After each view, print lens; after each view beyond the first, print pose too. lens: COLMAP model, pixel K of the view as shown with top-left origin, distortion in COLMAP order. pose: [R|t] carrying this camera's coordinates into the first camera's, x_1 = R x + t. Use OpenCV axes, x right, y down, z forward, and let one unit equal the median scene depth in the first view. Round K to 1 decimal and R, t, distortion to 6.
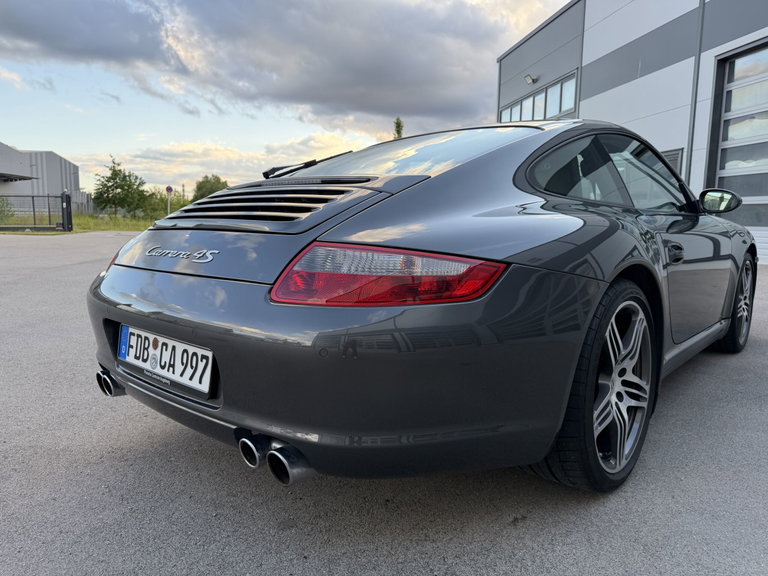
lens RADIAL K [[540.6, 0, 384.0], [0, 540.6, 288.0], [0, 0, 1]] dist [0.059695, -0.062462]
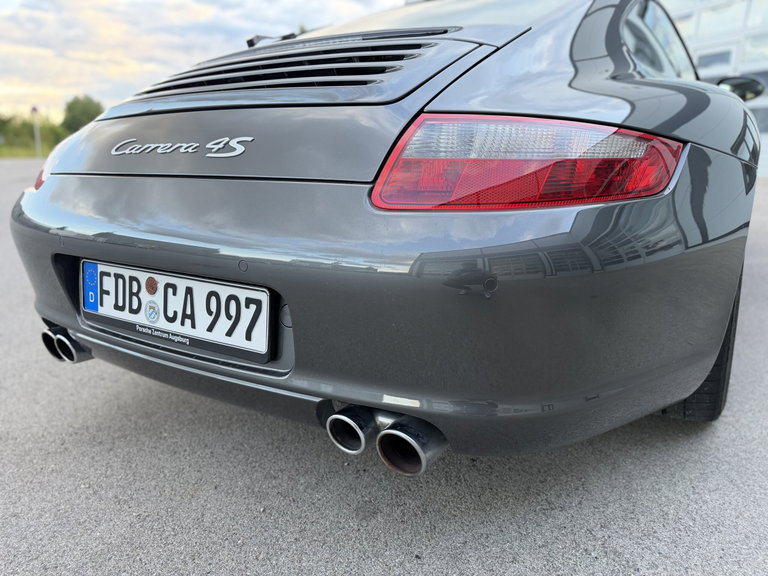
lens RADIAL K [[542.7, 0, 386.4], [0, 542.7, 291.9], [0, 0, 1]] dist [0.066172, -0.086096]
pose [[0.982997, -0.068997, 0.170165, -0.261180], [0.043511, 0.987851, 0.149191, 0.022193], [-0.178392, -0.139251, 0.974056, 0.301411]]
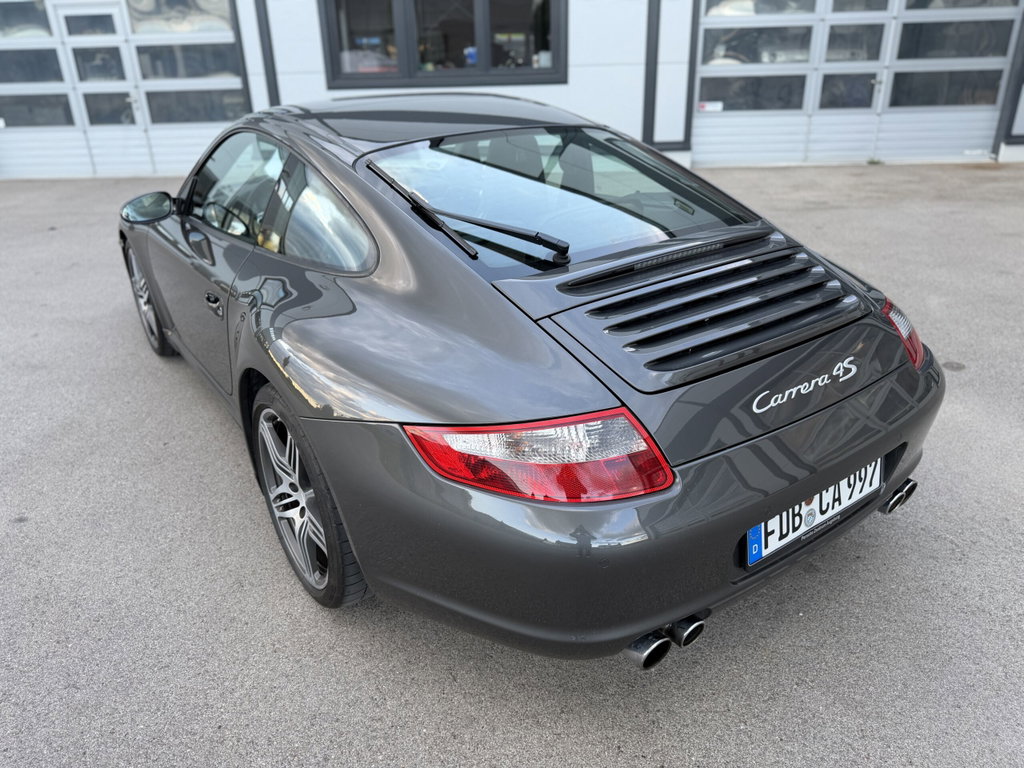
lens RADIAL K [[734.1, 0, 512.0], [0, 734.1, 384.0], [0, 0, 1]] dist [-0.003867, -0.002212]
pose [[0.217685, -0.404620, 0.888198, -1.473476], [0.150359, 0.913060, 0.379095, -0.553136], [-0.964368, 0.051025, 0.259598, 1.185046]]
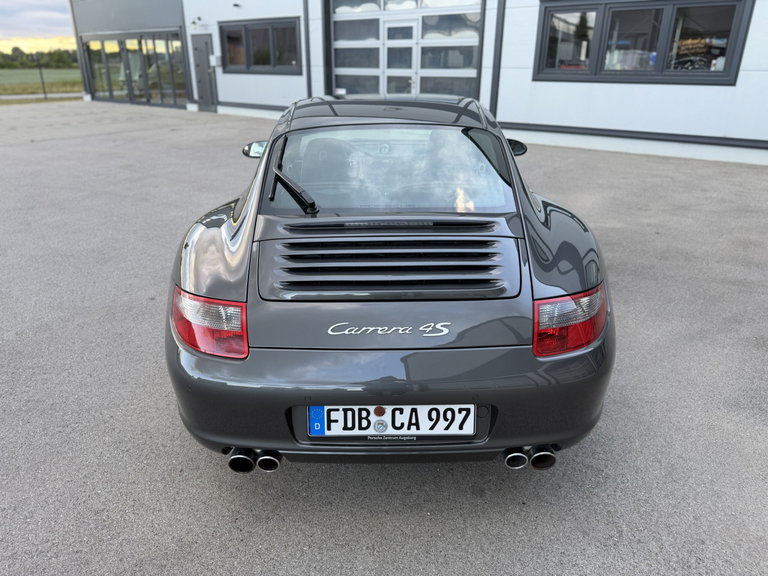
lens RADIAL K [[552.5, 0, 382.9], [0, 552.5, 278.2], [0, 0, 1]] dist [0.017521, -0.006224]
pose [[0.741979, -0.253193, 0.620774, -1.085162], [0.090625, 0.955324, 0.281325, -0.488475], [-0.664270, -0.152480, 0.731775, 0.231273]]
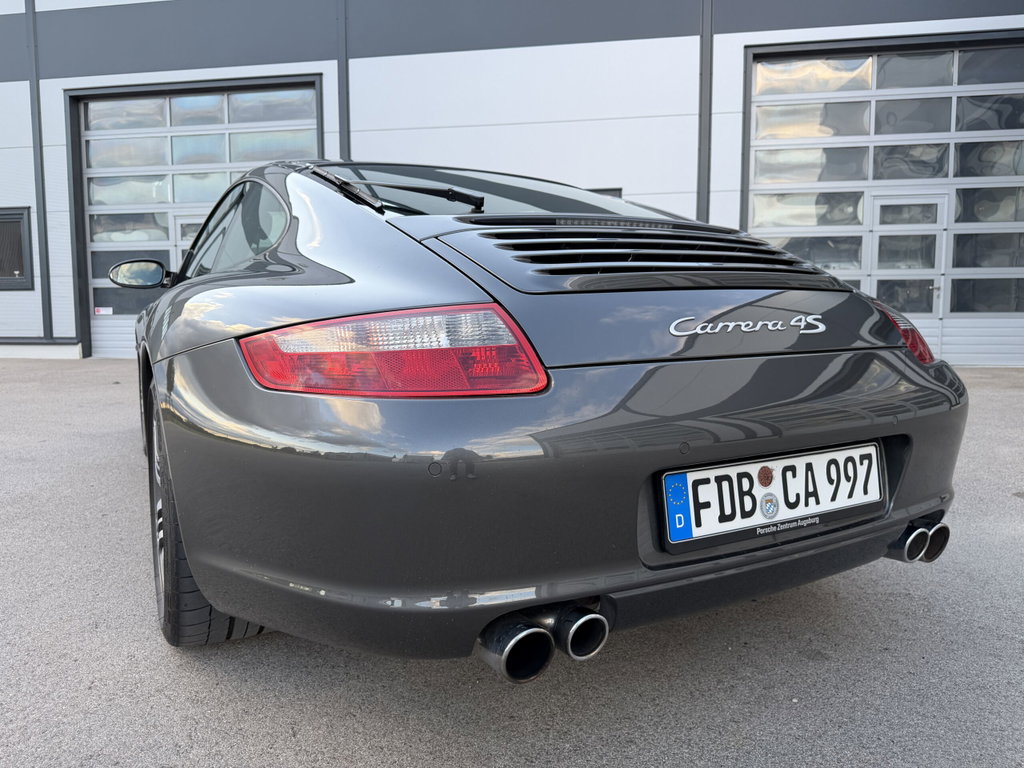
lens RADIAL K [[724.4, 0, 505.1], [0, 724.4, 379.7], [0, 0, 1]] dist [0.043344, -0.052195]
pose [[0.333079, -0.097024, 0.937894, -1.310673], [0.126193, 0.990330, 0.057633, -0.088811], [-0.934416, 0.099159, 0.342102, 1.027499]]
